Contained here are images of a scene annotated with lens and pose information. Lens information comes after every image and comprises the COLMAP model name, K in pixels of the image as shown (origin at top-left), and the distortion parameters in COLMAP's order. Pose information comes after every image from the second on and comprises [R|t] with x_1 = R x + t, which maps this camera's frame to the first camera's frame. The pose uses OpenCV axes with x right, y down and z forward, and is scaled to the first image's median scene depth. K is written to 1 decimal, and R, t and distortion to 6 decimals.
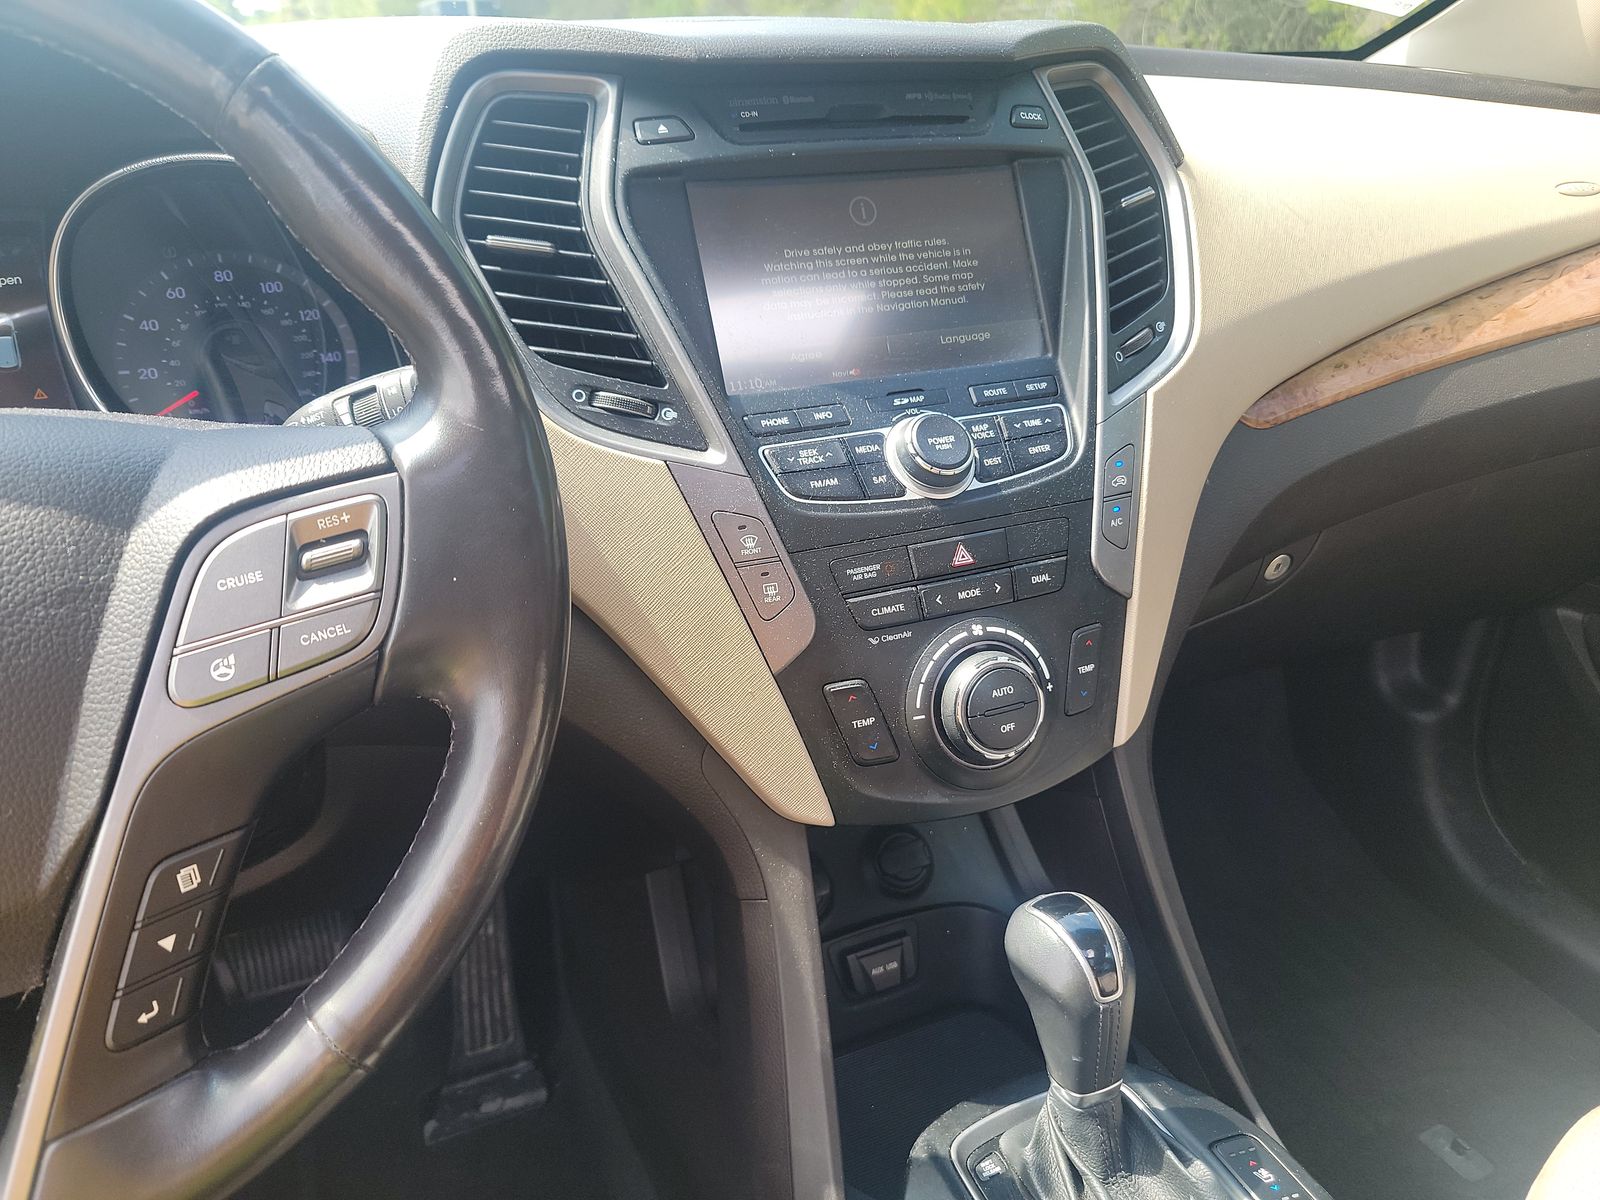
lens RADIAL K [[1144.8, 0, 800.0], [0, 1144.8, 600.0], [0, 0, 1]] dist [0.116920, -0.114992]
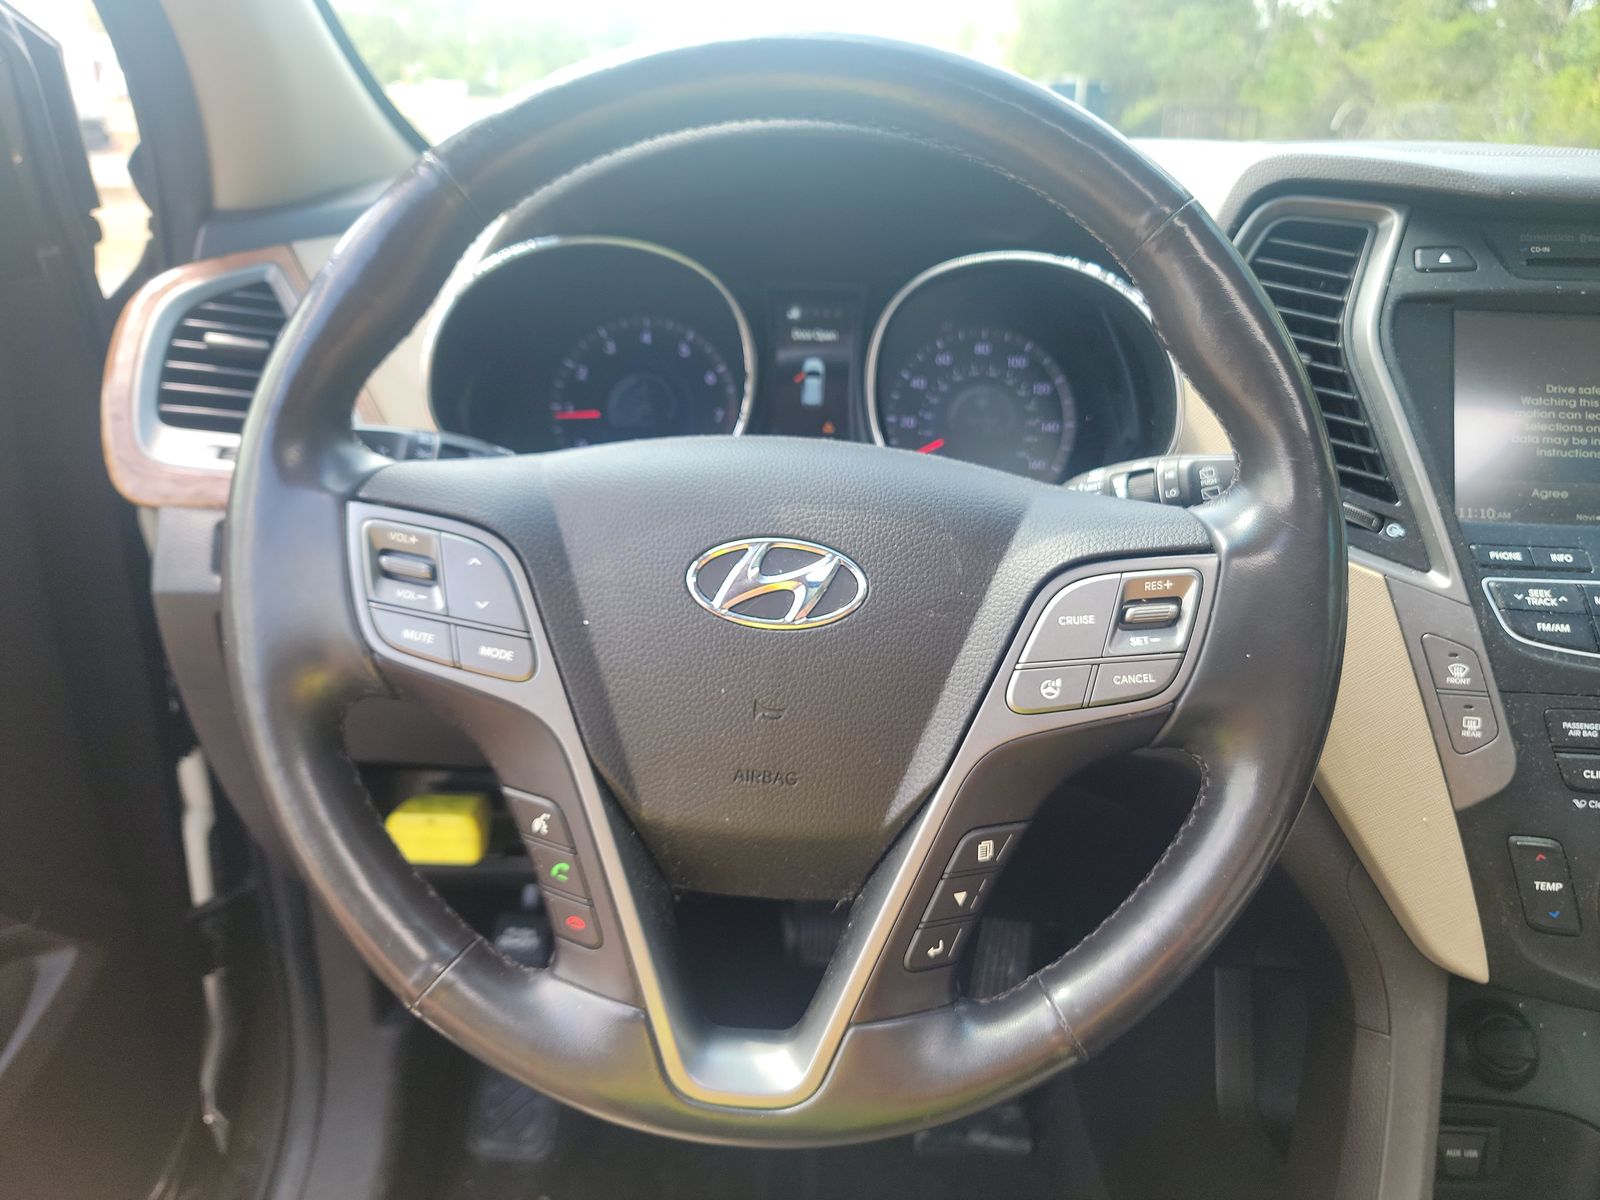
lens RADIAL K [[1189.3, 0, 800.0], [0, 1189.3, 600.0], [0, 0, 1]] dist [0.050103, -0.010068]
pose [[0.912319, 0.198547, -0.358125, -0.200390], [-0.219029, 0.975568, -0.017113, 0.030856], [0.345978, 0.094053, 0.933517, -0.163234]]
